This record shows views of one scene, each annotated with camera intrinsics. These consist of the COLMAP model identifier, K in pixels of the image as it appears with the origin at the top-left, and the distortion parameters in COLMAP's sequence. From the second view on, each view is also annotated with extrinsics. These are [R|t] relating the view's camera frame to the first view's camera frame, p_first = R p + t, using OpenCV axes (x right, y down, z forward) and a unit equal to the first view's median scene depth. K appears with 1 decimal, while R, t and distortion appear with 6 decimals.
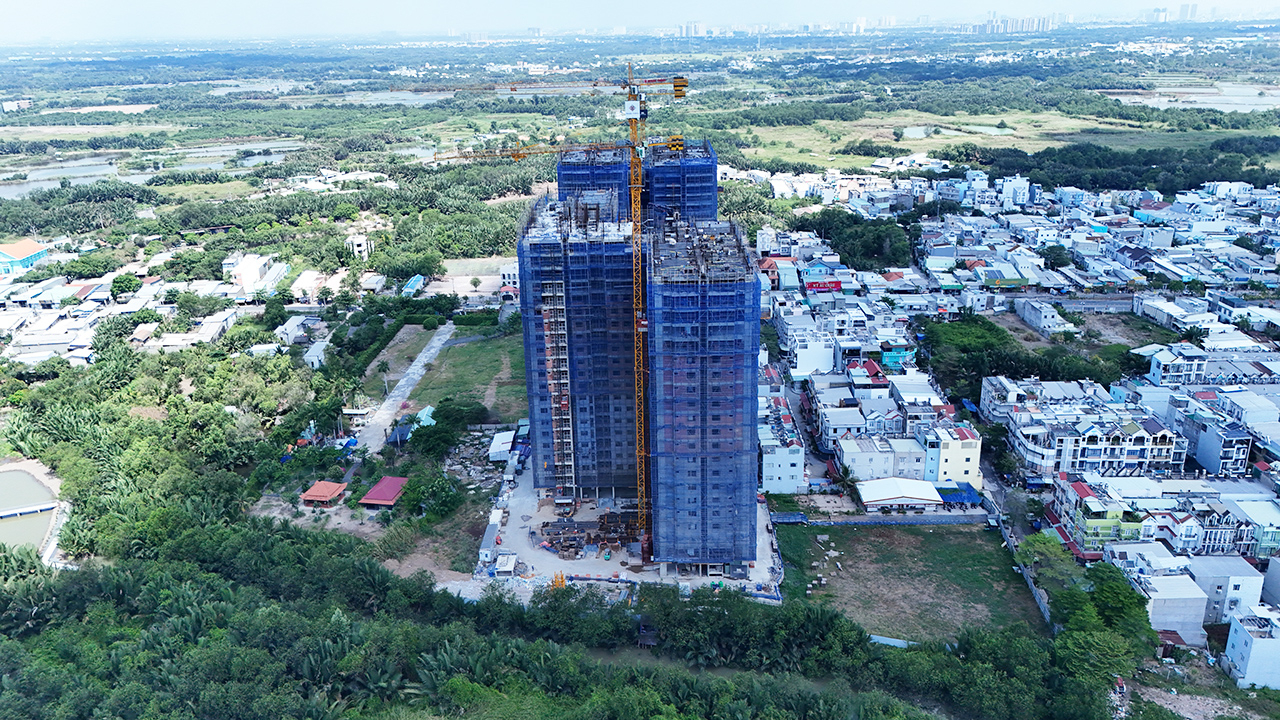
lens RADIAL K [[930.7, 0, 640.0], [0, 930.7, 360.0], [0, 0, 1]] dist [0.051075, -0.052128]
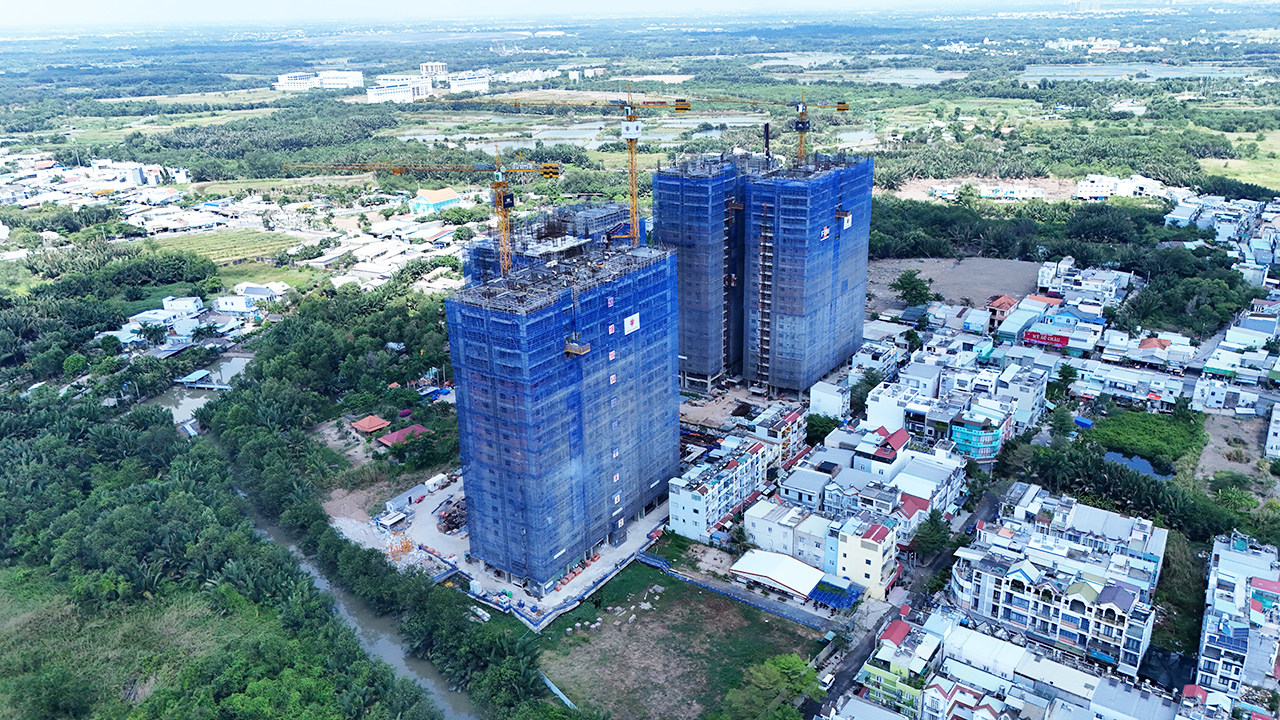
lens RADIAL K [[930.7, 0, 640.0], [0, 930.7, 360.0], [0, 0, 1]] dist [0.051075, -0.052128]
pose [[0.831293, 0.197713, -0.519482, 0.580372], [-0.183077, 0.979842, 0.079960, -0.105703], [0.524820, 0.028635, 0.850732, 0.147105]]
